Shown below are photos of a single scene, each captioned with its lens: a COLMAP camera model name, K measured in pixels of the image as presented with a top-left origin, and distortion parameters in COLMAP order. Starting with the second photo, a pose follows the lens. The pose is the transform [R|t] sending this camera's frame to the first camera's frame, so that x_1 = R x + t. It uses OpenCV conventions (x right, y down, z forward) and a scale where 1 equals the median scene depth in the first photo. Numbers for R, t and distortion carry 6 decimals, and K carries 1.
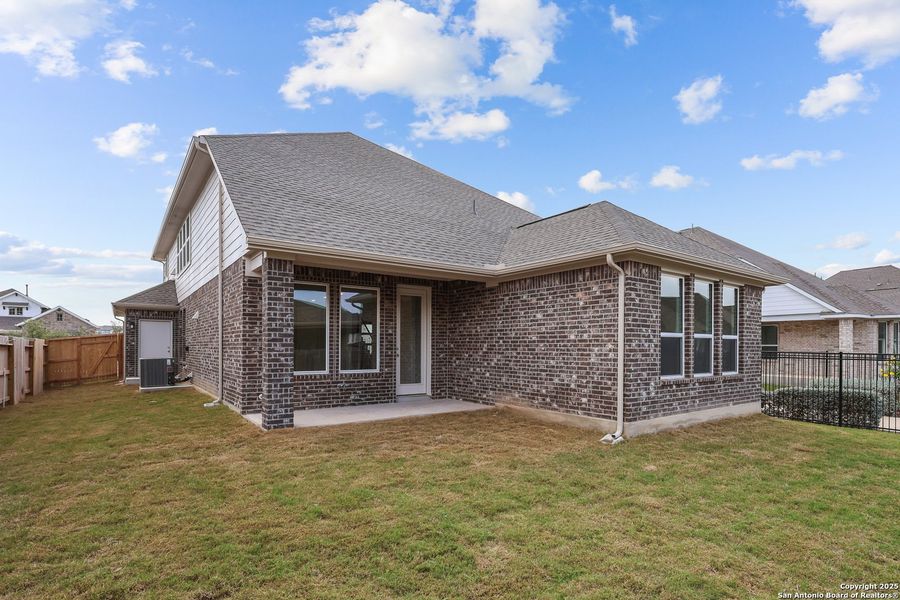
lens RADIAL K [[467.4, 0, 501.3], [0, 467.4, 350.0], [0, 0, 1]] dist [-0.003275, -0.000265]
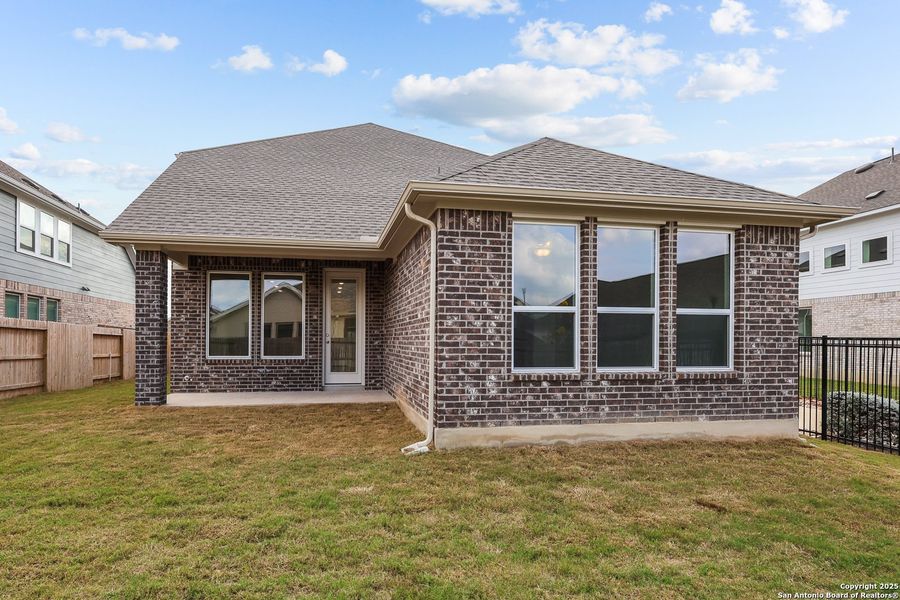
lens RADIAL K [[484.4, 0, 410.1], [0, 484.4, 344.3], [0, 0, 1]] dist [-0.001133, -0.000693]
pose [[0.872071, 0.002423, -0.489374, 0.571793], [-0.002911, 0.999996, -0.000236, 0.021523], [0.489371, 0.001631, 0.872074, 0.293728]]
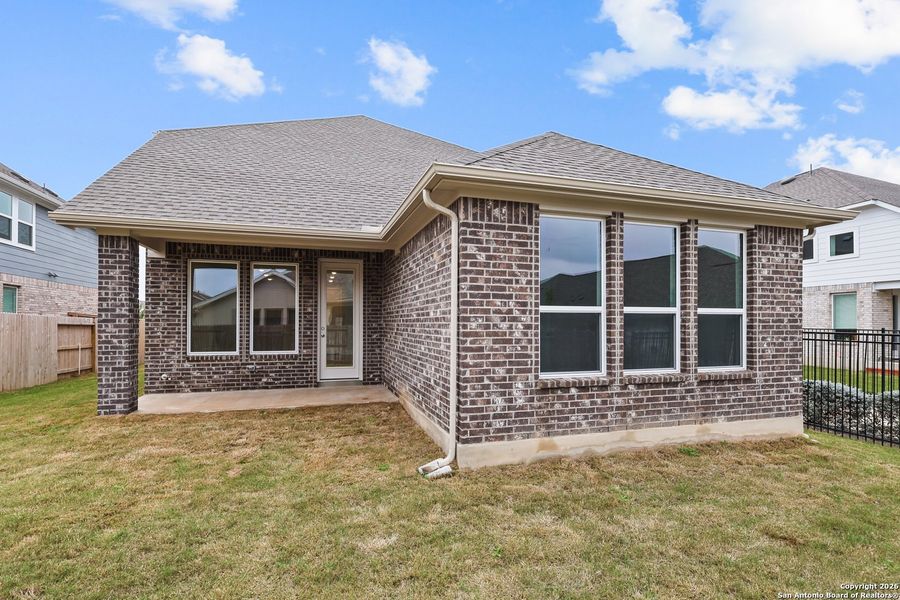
lens RADIAL K [[438.2, 0, 450.2], [0, 438.2, 323.4], [0, 0, 1]] dist [-0.001602, 0.000646]
pose [[0.929091, -0.002513, -0.369841, 0.456438], [0.000005, 0.999977, -0.006781, -0.009533], [0.369850, 0.006298, 0.929070, 0.399198]]
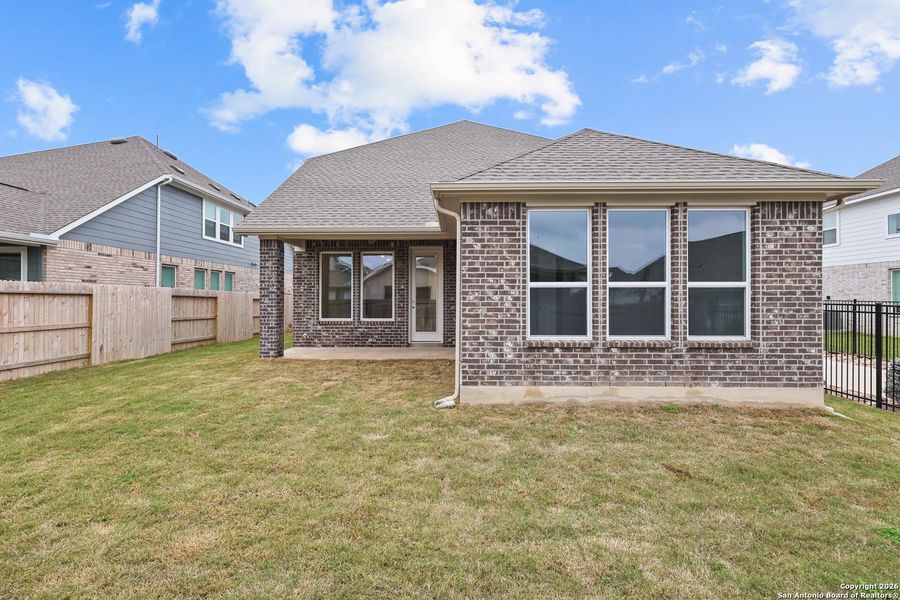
lens RADIAL K [[413.8, 0, 448.9], [0, 413.8, 298.4], [0, 0, 1]] dist [-0.001388, -0.000338]
pose [[0.763070, -0.004188, -0.646302, 0.714802], [-0.000621, 0.999974, -0.007212, -0.004235], [0.646315, 0.005905, 0.763048, 0.364830]]
